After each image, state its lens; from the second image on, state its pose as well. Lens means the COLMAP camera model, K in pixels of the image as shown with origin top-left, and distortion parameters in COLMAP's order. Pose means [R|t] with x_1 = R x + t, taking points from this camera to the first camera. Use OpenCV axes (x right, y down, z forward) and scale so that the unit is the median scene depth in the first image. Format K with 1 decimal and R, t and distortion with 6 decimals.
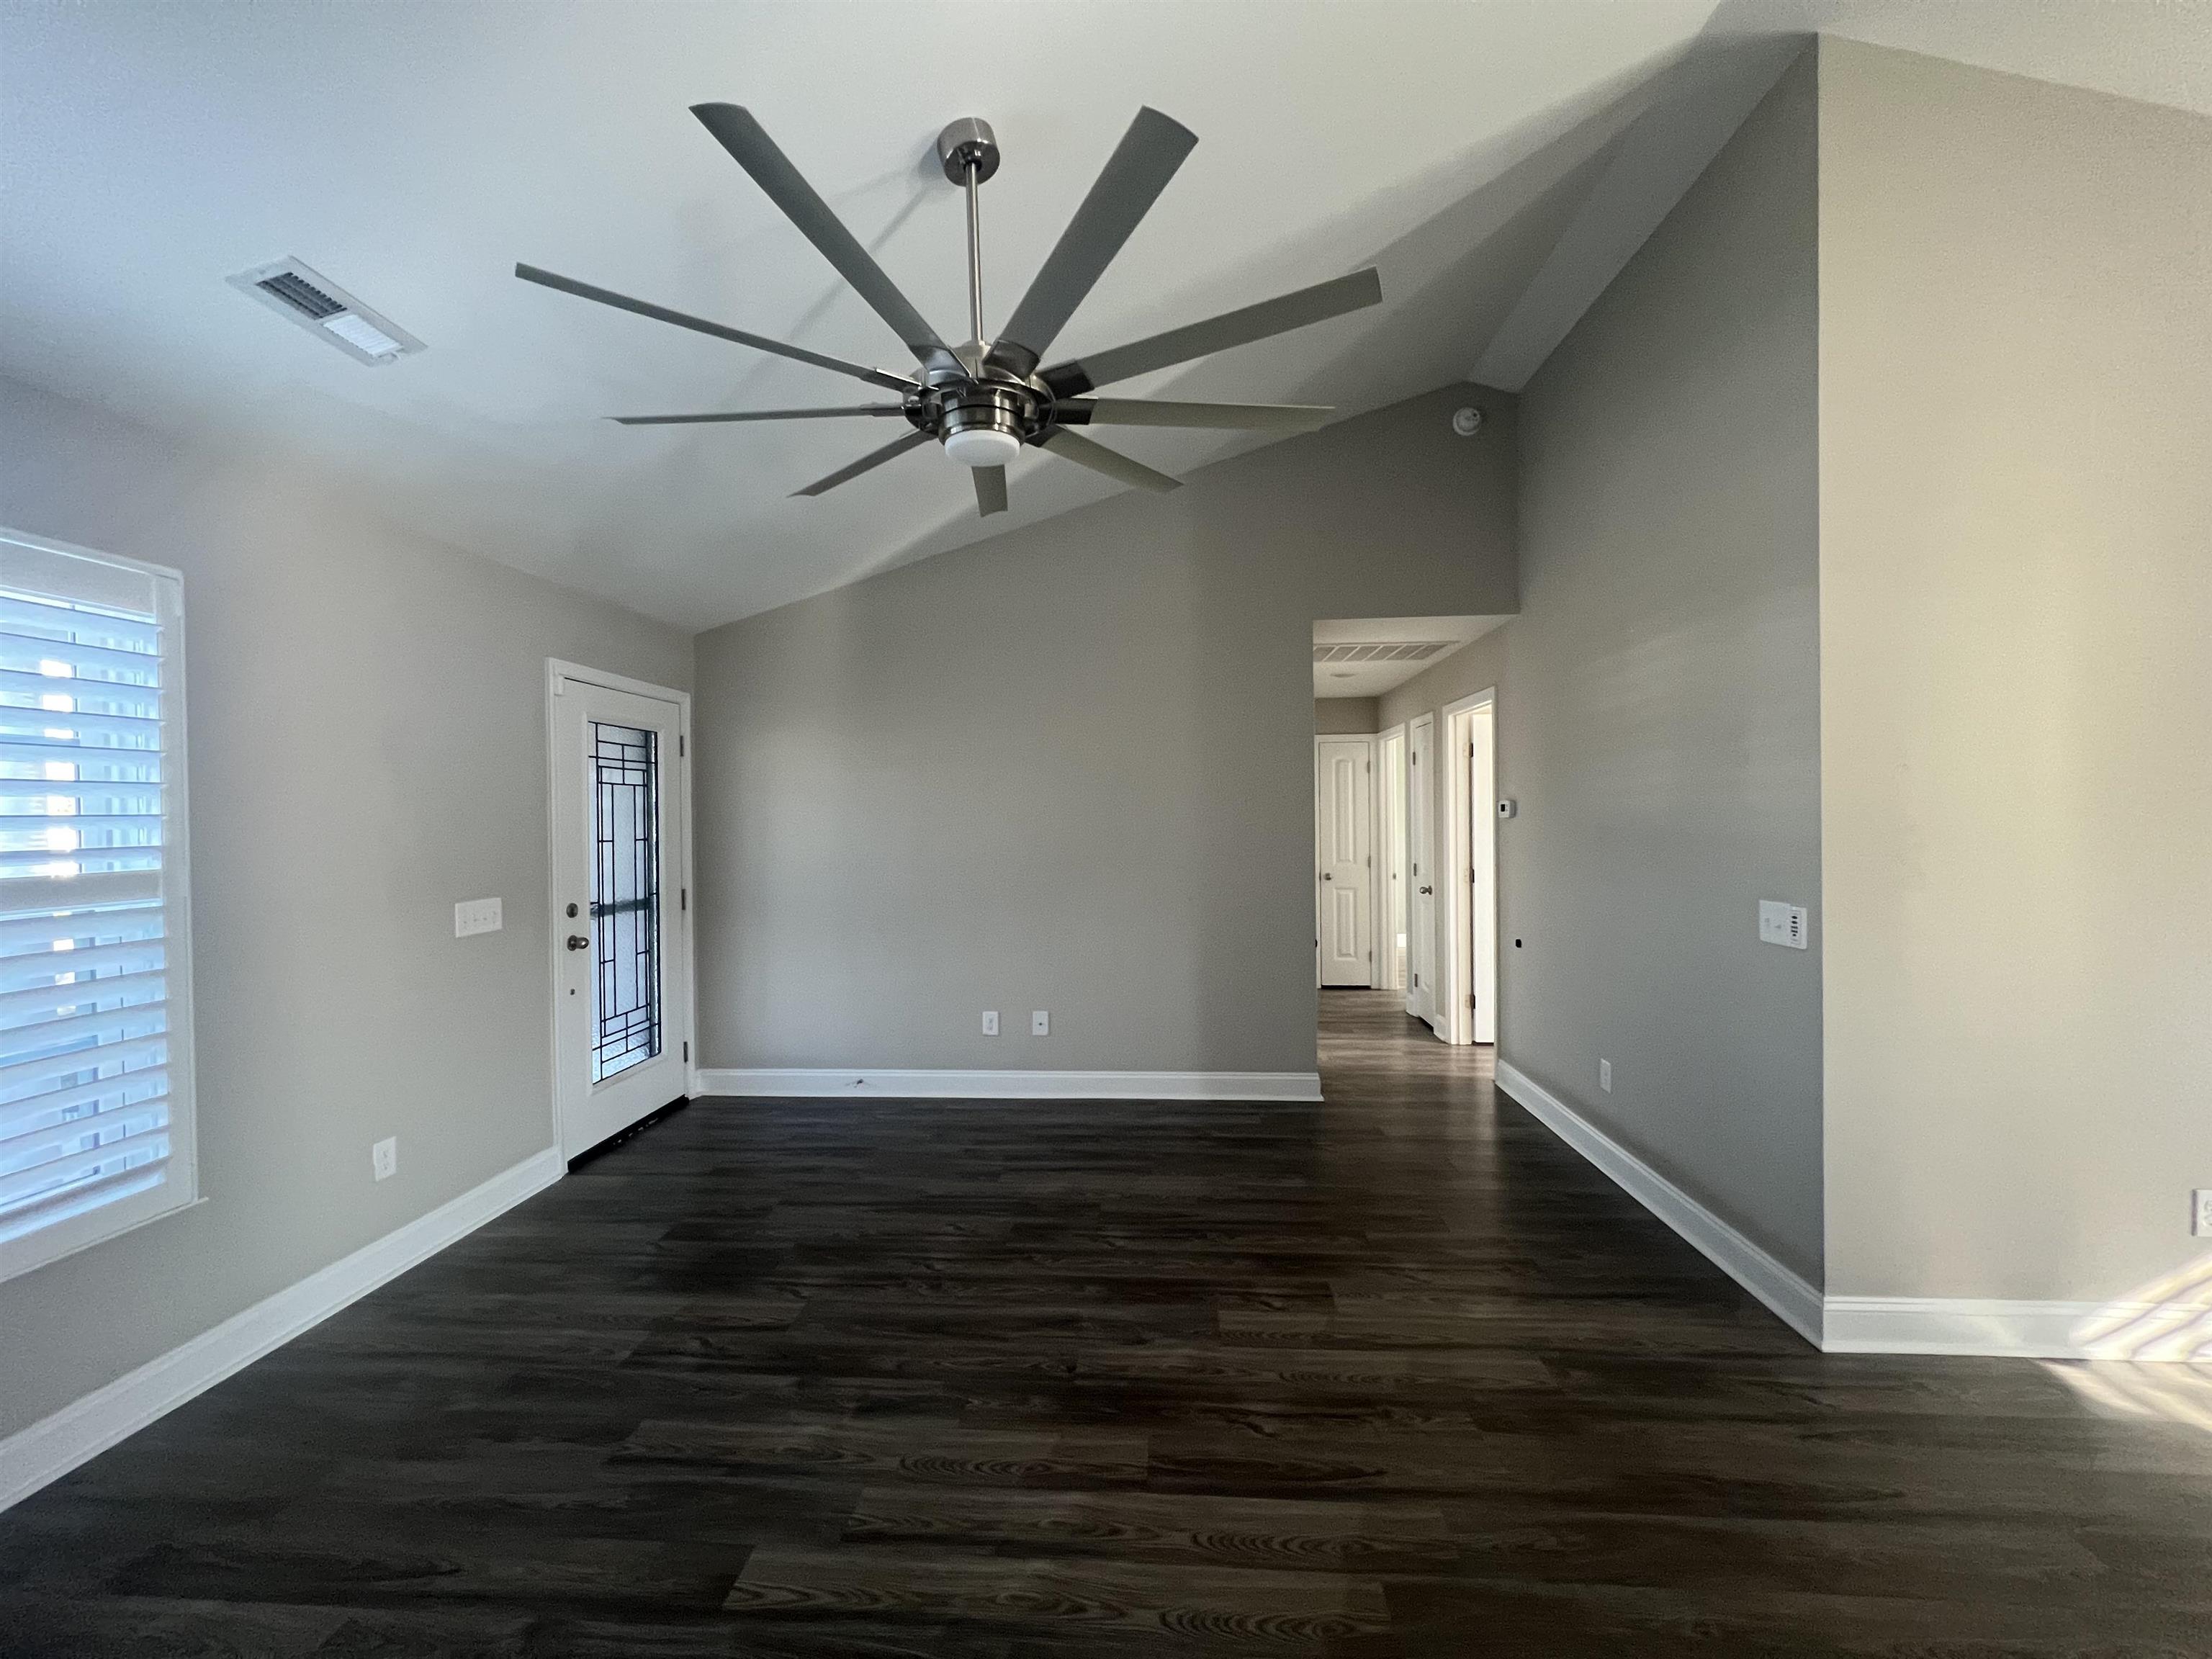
lens RADIAL K [[886.1, 0, 1106.0], [0, 886.1, 829.5], [0, 0, 1]] dist [-0.000968, -0.000127]
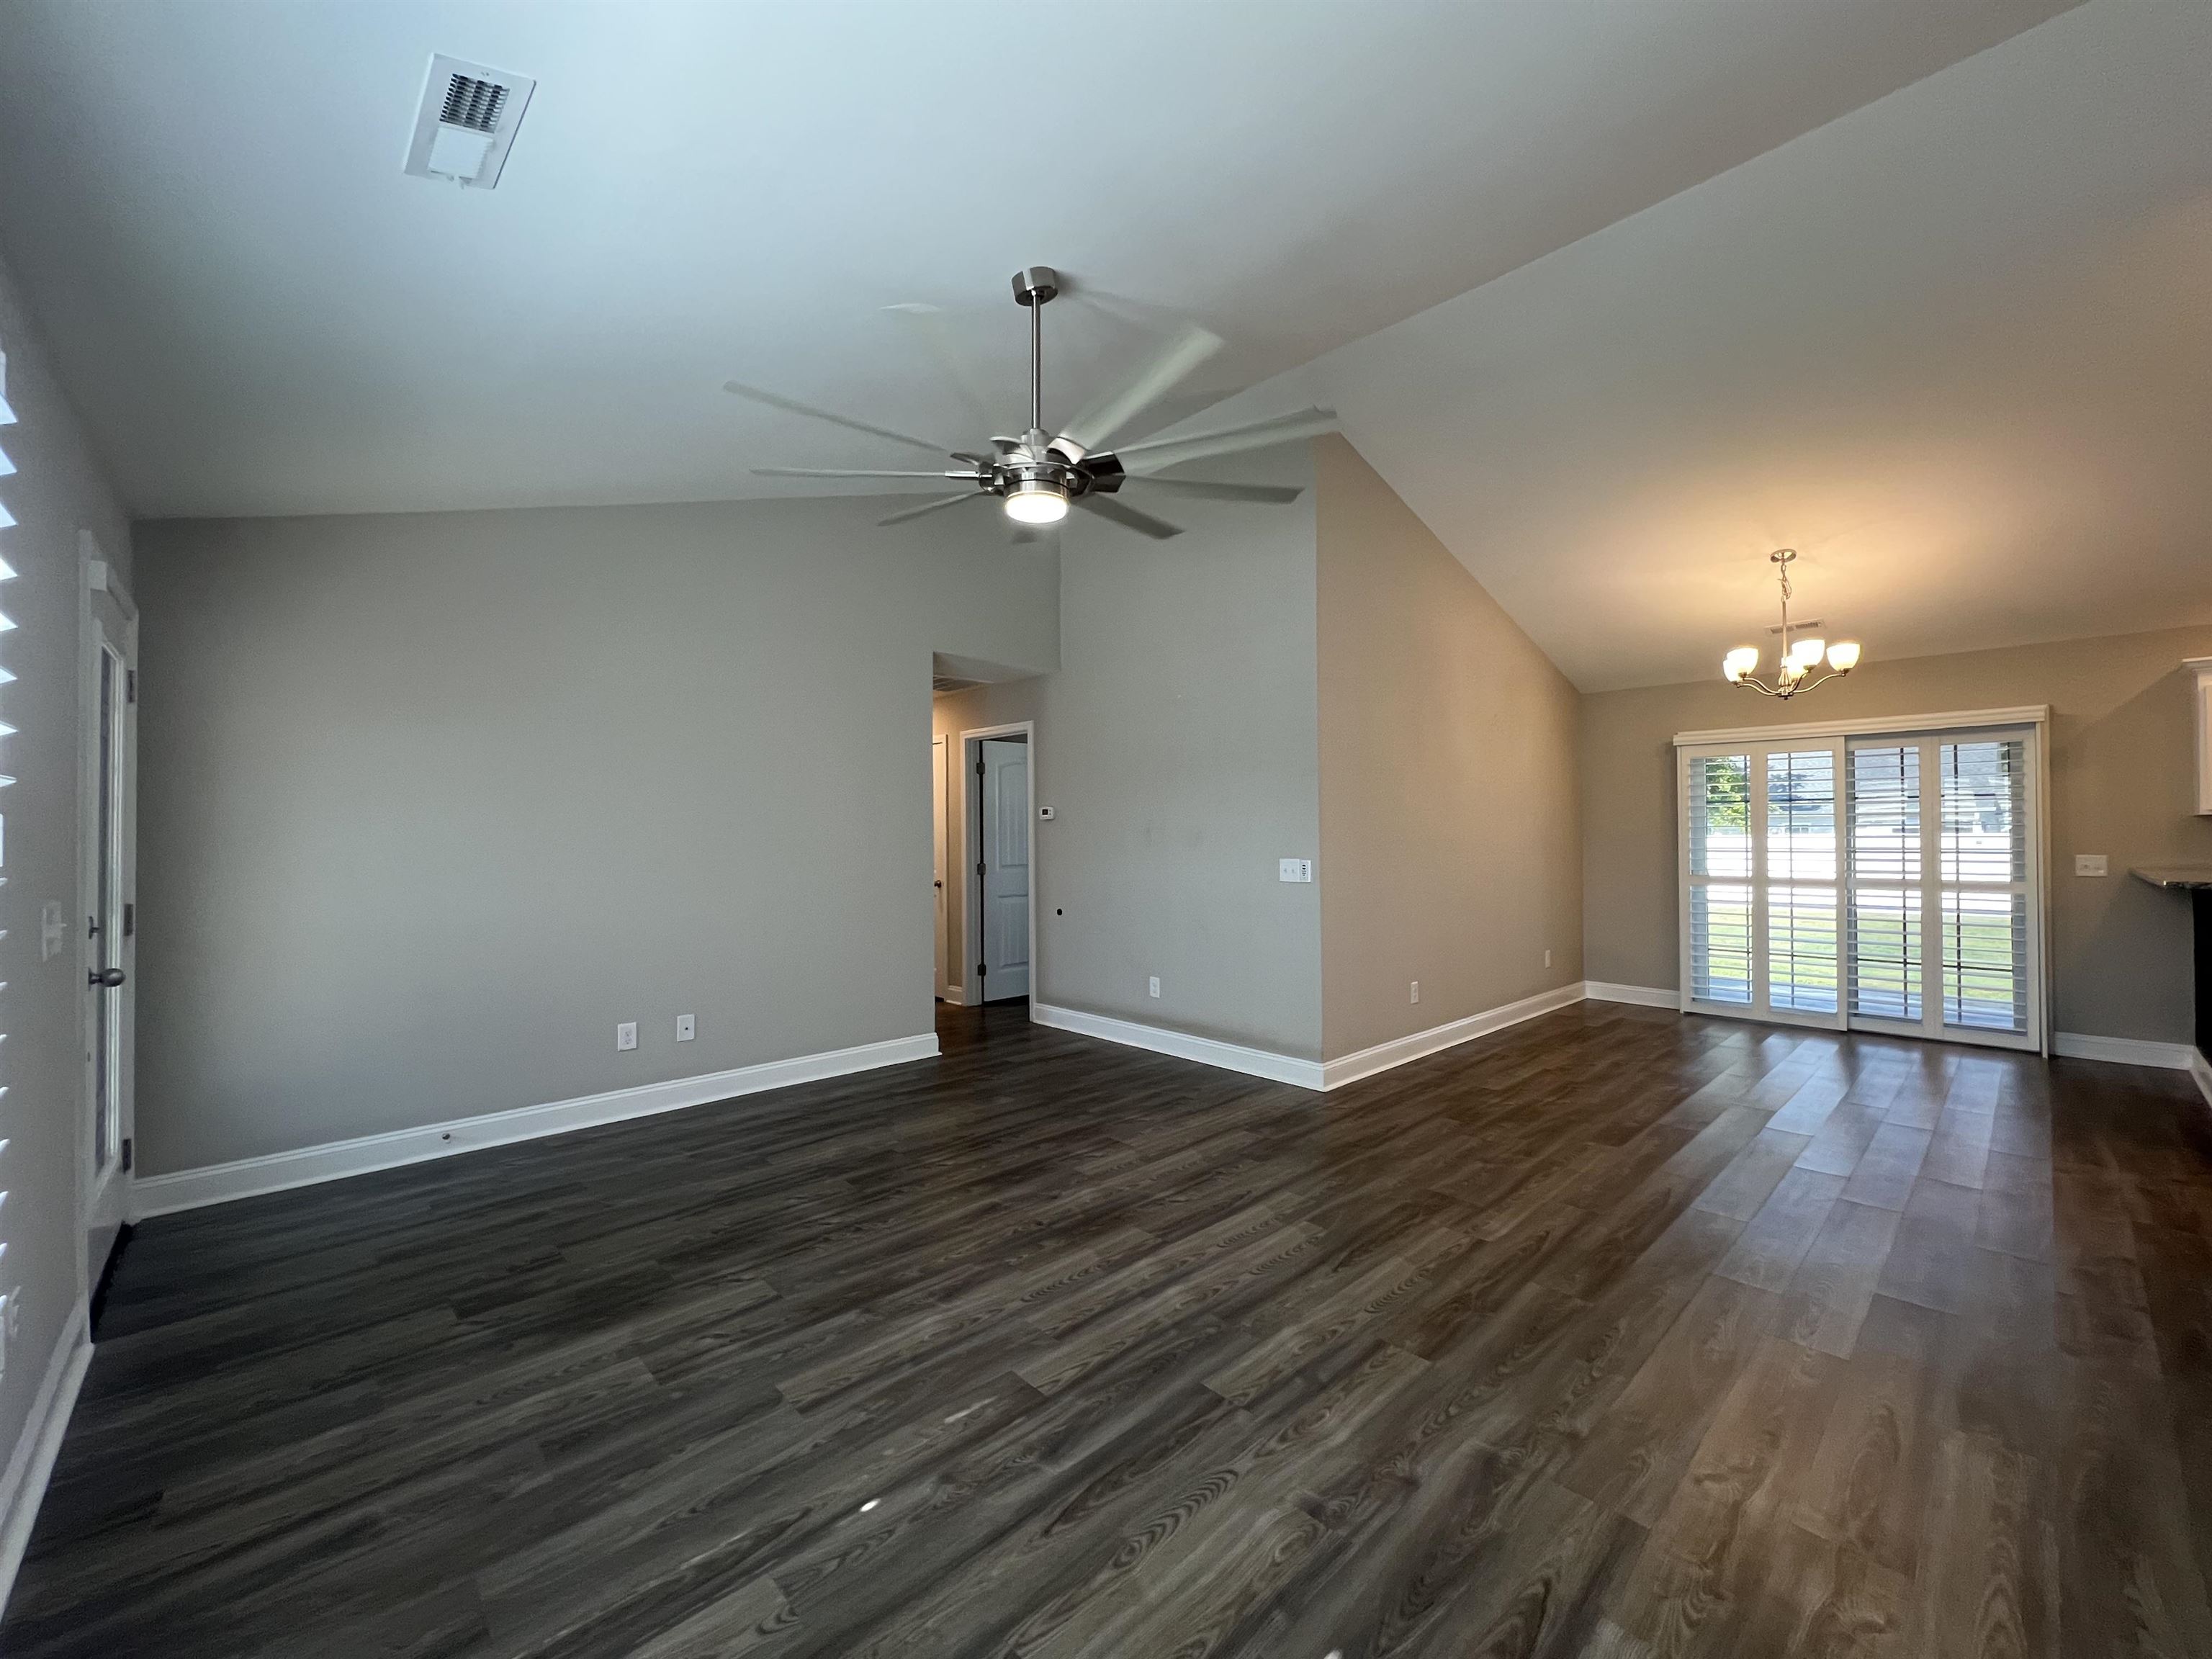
lens RADIAL K [[894.3, 0, 1106.0], [0, 894.3, 829.5], [0, 0, 1]] dist [0.003418, -0.000065]
pose [[0.676917, 0.012074, 0.735960, -0.873817], [0.009828, 0.999628, -0.025438, 0.066222], [-0.735993, 0.024452, 0.676547, 0.033219]]
